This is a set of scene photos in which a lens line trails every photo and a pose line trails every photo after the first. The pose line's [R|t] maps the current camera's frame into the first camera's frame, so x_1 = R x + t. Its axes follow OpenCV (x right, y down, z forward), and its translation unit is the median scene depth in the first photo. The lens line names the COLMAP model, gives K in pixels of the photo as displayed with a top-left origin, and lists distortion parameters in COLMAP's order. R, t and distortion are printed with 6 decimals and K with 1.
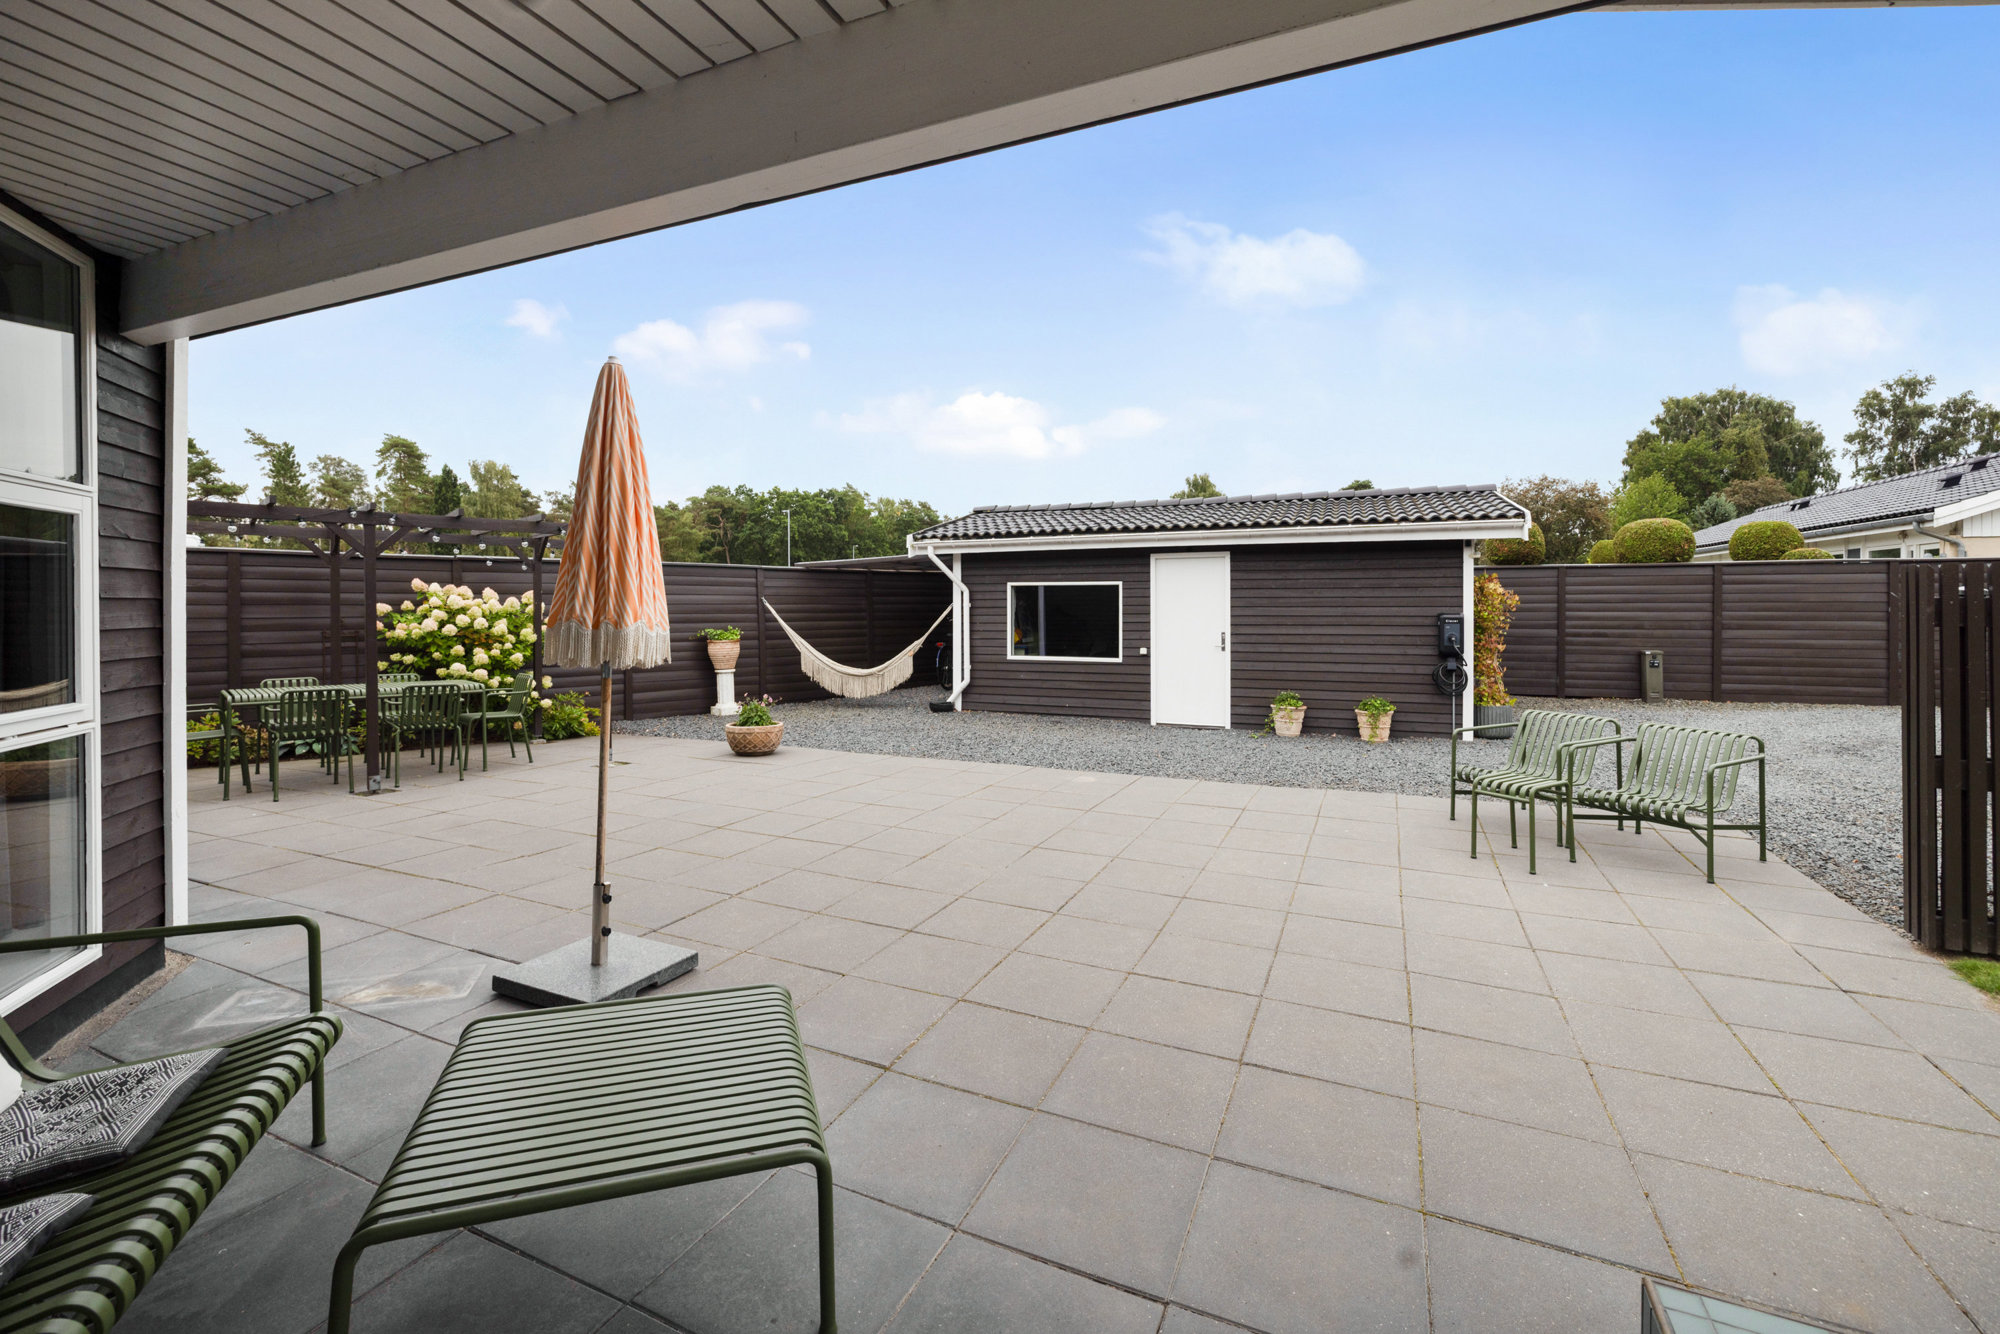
lens RADIAL K [[840.0, 0, 1011.5], [0, 840.0, 609.1], [0, 0, 1]] dist [0.000958, 0.000011]
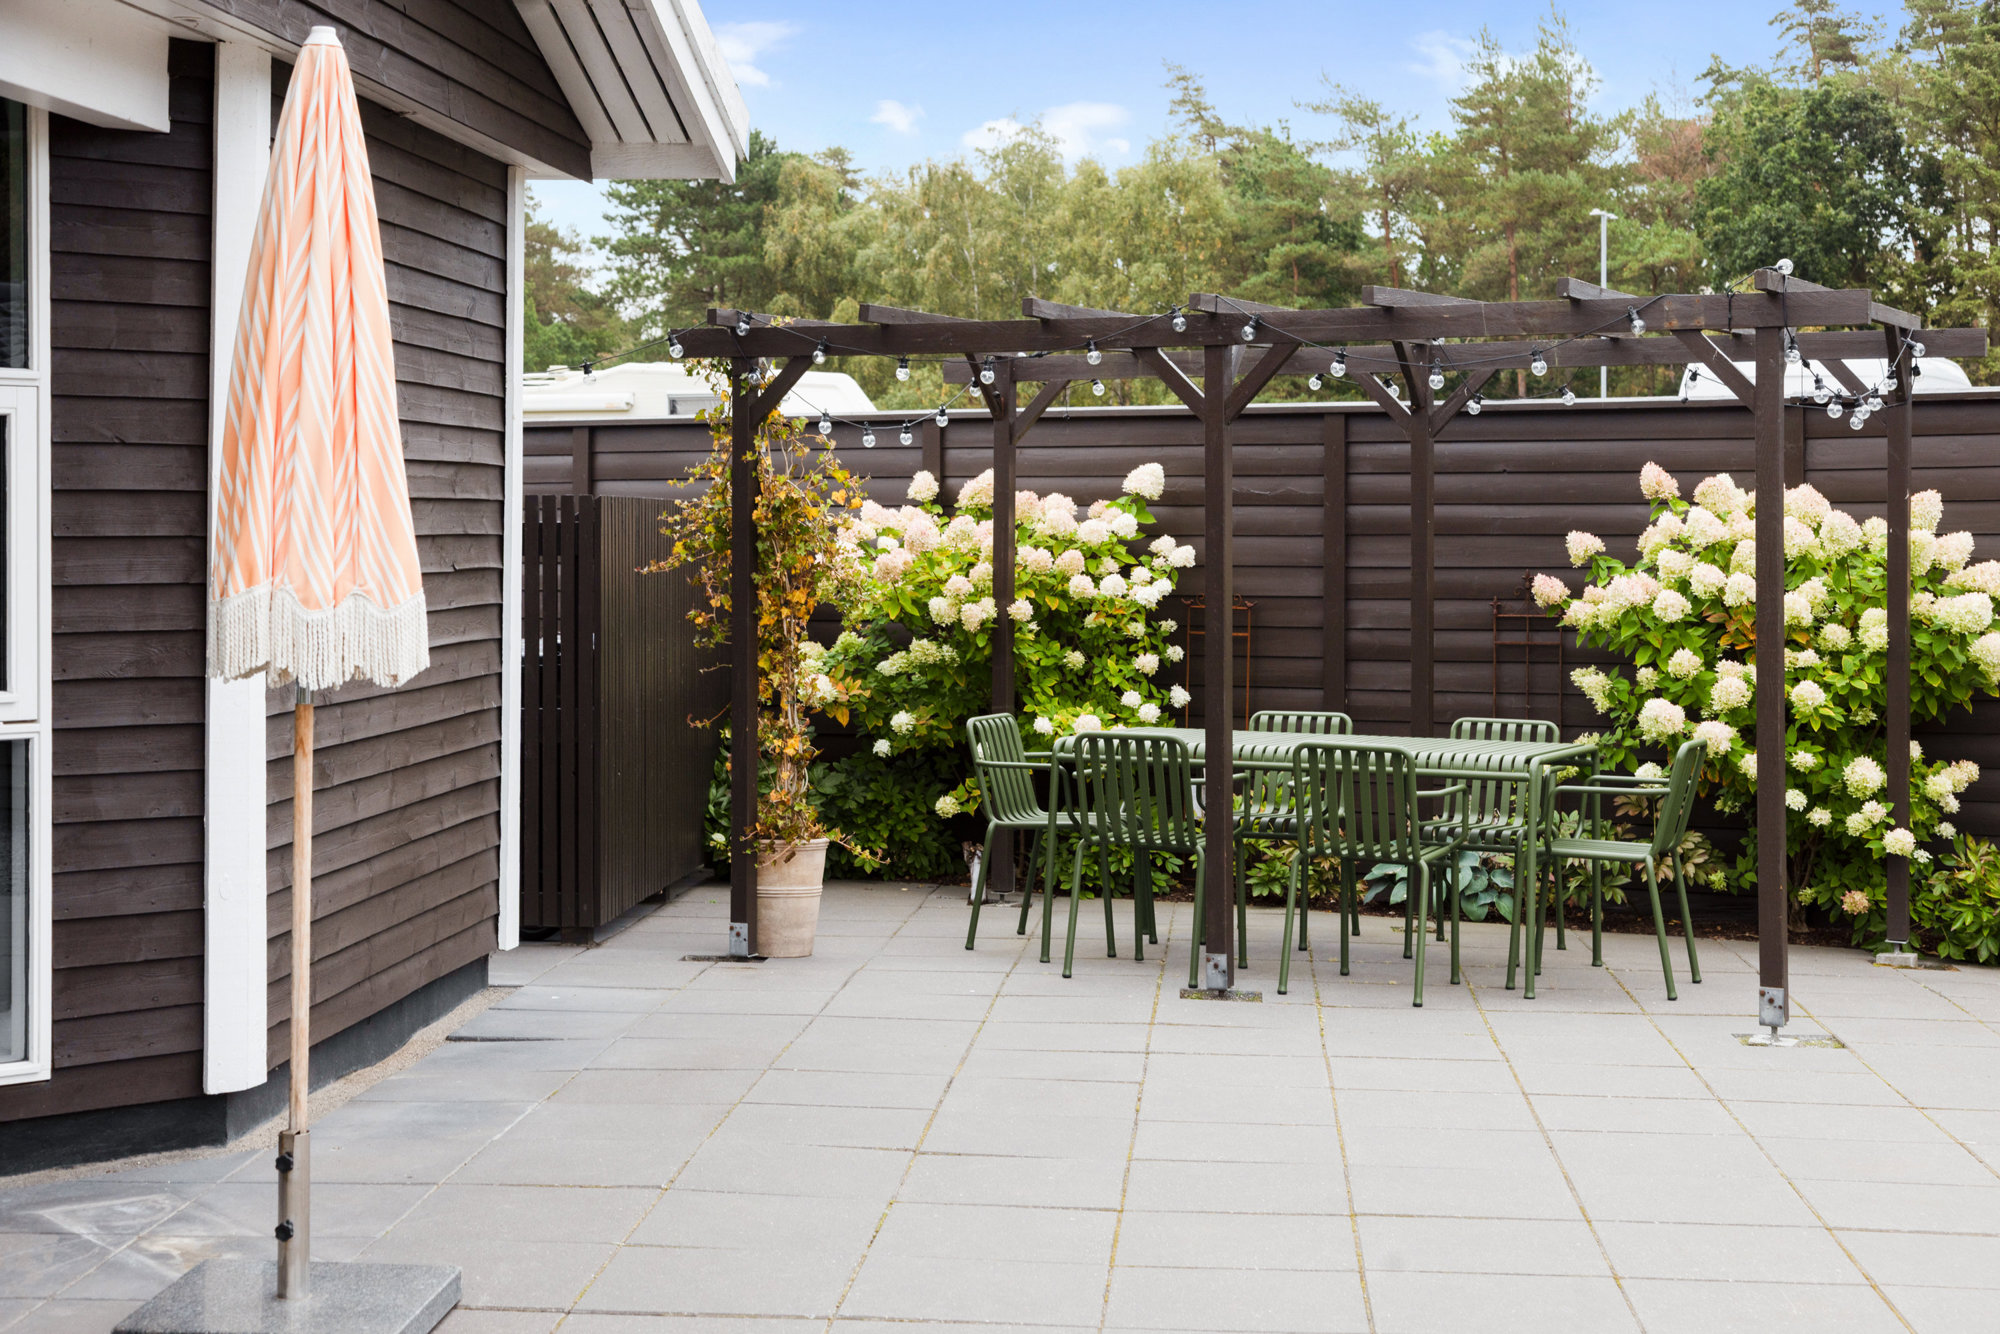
lens RADIAL K [[3207.0, 0, 999.8], [0, 3207.0, 664.3], [0, 0, 1]] dist [-0.026764, 0.000000]
pose [[0.268370, 0.037241, -0.962596, 1.010321], [0.001689, 0.999233, 0.039129, -0.006910], [0.963314, -0.012127, 0.268101, 0.678868]]
